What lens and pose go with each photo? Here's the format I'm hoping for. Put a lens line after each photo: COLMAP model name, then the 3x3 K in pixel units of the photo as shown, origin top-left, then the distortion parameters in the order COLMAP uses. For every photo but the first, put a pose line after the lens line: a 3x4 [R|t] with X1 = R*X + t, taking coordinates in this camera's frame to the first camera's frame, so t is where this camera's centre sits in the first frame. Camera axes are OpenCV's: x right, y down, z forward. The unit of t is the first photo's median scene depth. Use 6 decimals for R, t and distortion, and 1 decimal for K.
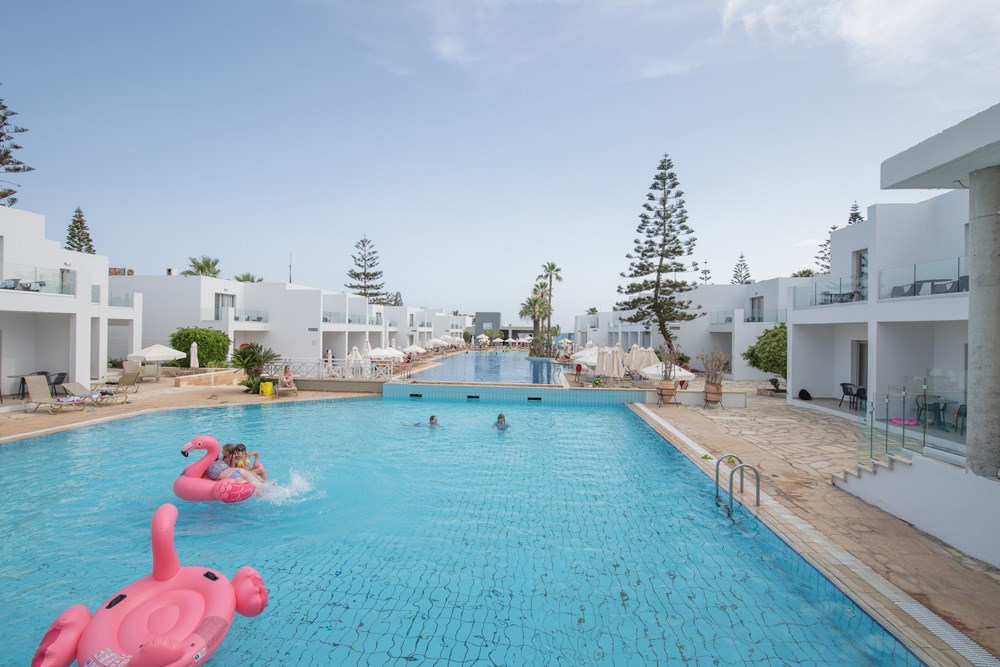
lens RADIAL K [[408.5, 0, 500.0], [0, 408.5, 333.5], [0, 0, 1]] dist [0.000052, 0.000006]
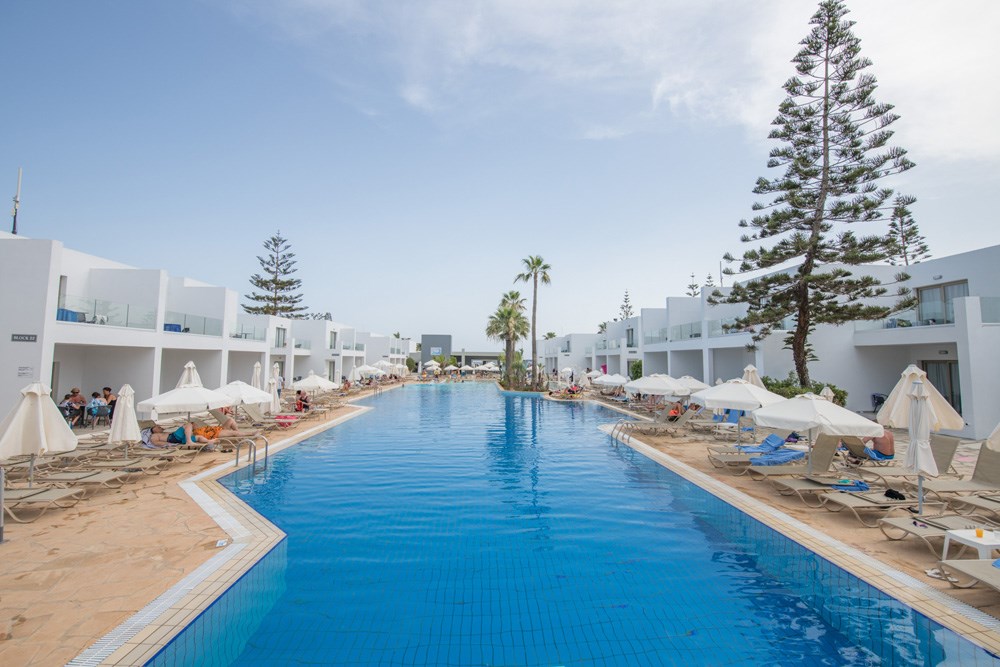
lens RADIAL K [[383.1, 0, 500.0], [0, 383.1, 333.5], [0, 0, 1]] dist [-0.018824, -0.000167]
pose [[0.988136, 0.005206, 0.153492, -0.026744], [0.006454, 0.997135, -0.075368, 0.006852], [-0.153444, 0.075464, 0.985272, 0.255747]]
